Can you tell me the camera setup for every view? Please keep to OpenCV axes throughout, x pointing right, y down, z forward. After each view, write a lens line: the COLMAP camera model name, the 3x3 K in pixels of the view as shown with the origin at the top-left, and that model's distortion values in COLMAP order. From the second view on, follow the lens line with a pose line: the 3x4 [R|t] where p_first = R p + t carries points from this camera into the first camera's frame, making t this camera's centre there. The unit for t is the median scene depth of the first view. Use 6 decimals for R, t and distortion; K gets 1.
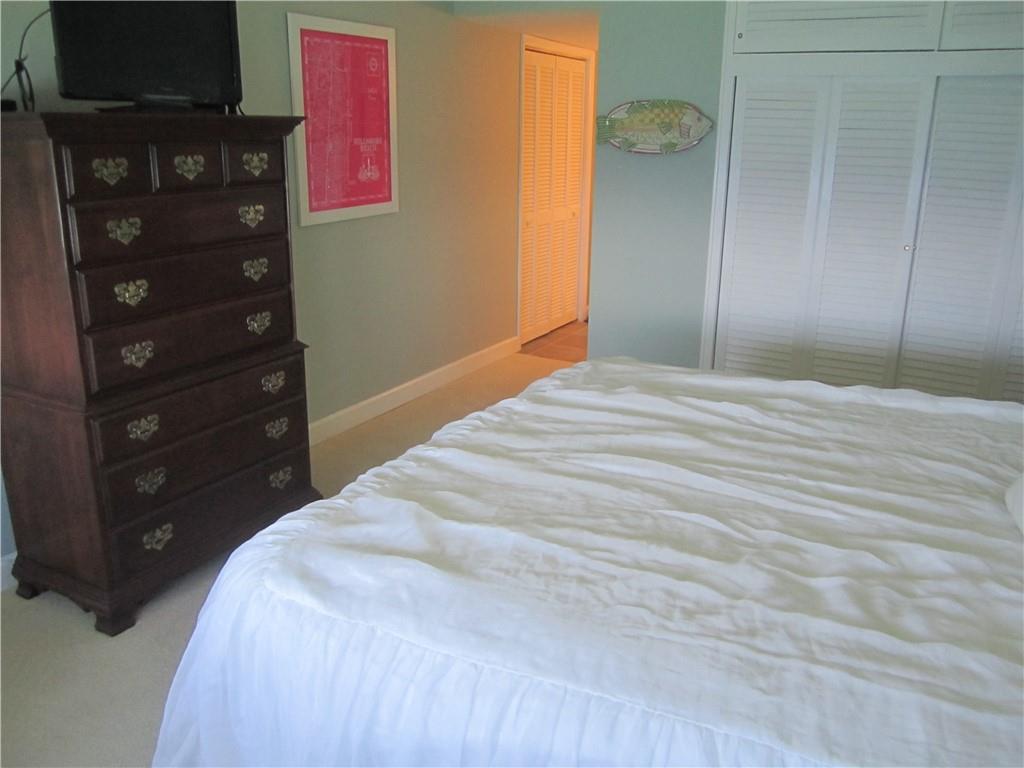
lens RADIAL K [[854.4, 0, 504.1], [0, 854.4, 381.7], [0, 0, 1]] dist [-0.062066, 0.034291]
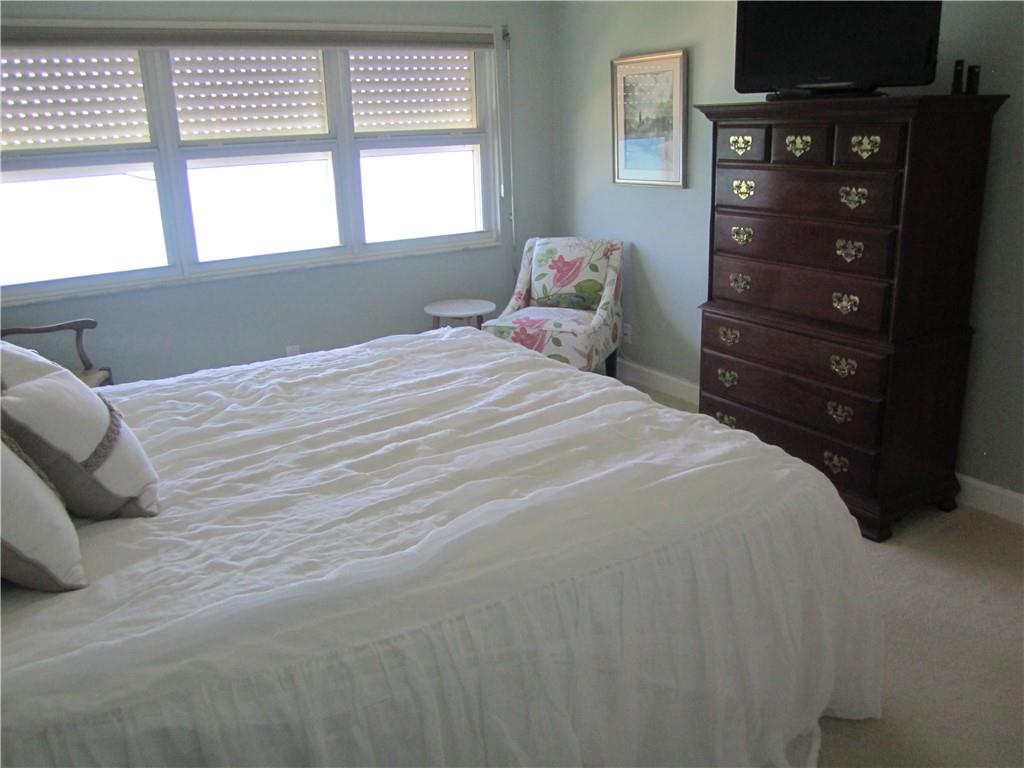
lens RADIAL K [[854.4, 0, 511.7], [0, 854.4, 382.3], [0, 0, 1]] dist [-0.062066, 0.034291]
pose [[-0.499116, 0.261195, -0.826233, 0.827904], [-0.217858, 0.885040, 0.411390, -0.337859], [0.838702, 0.385333, -0.384834, 1.170377]]
